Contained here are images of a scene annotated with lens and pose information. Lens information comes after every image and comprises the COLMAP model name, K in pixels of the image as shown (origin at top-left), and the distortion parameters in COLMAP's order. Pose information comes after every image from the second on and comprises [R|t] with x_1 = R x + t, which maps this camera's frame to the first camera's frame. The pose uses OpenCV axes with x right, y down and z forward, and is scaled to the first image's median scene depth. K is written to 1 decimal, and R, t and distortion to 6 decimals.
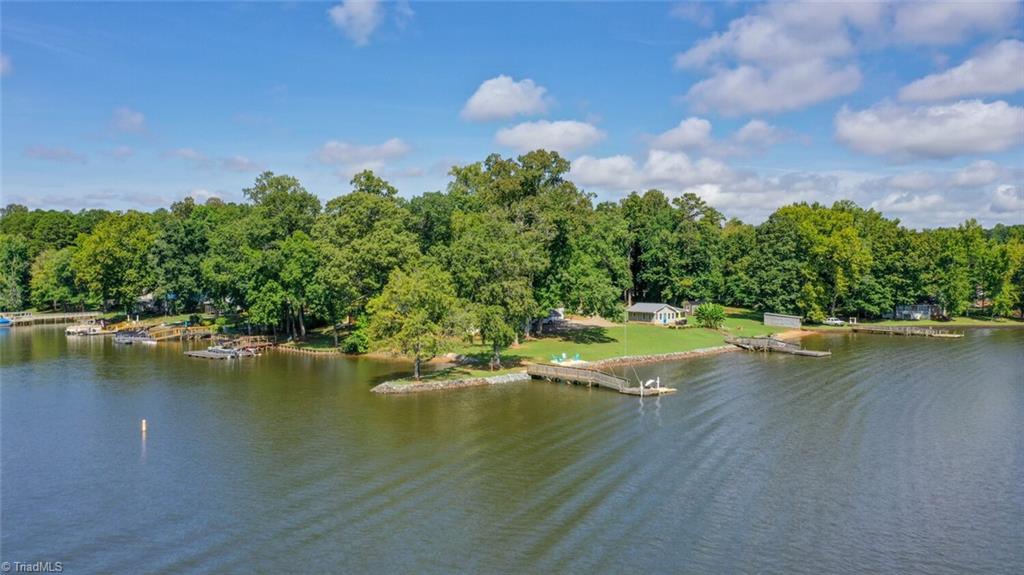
lens RADIAL K [[798.4, 0, 513.5], [0, 798.4, 287.0], [0, 0, 1]] dist [-0.012321, -0.005039]
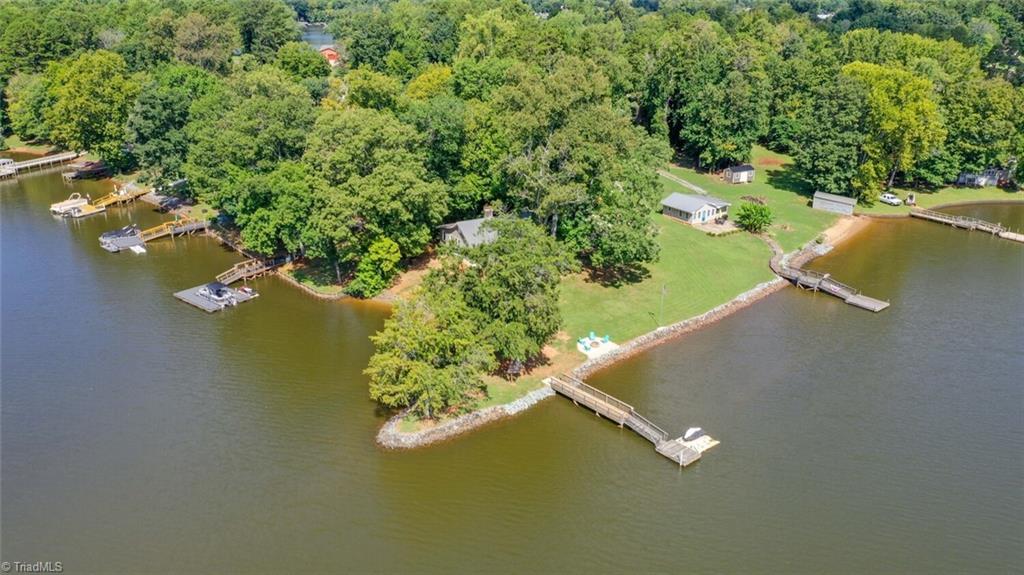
lens RADIAL K [[798.4, 0, 509.9], [0, 798.4, 287.7], [0, 0, 1]] dist [-0.012321, -0.005039]
pose [[0.999615, 0.016145, -0.022552, -0.005884], [-0.007470, 0.939782, 0.341692, -0.169678], [0.026711, -0.341392, 0.939542, 0.110241]]
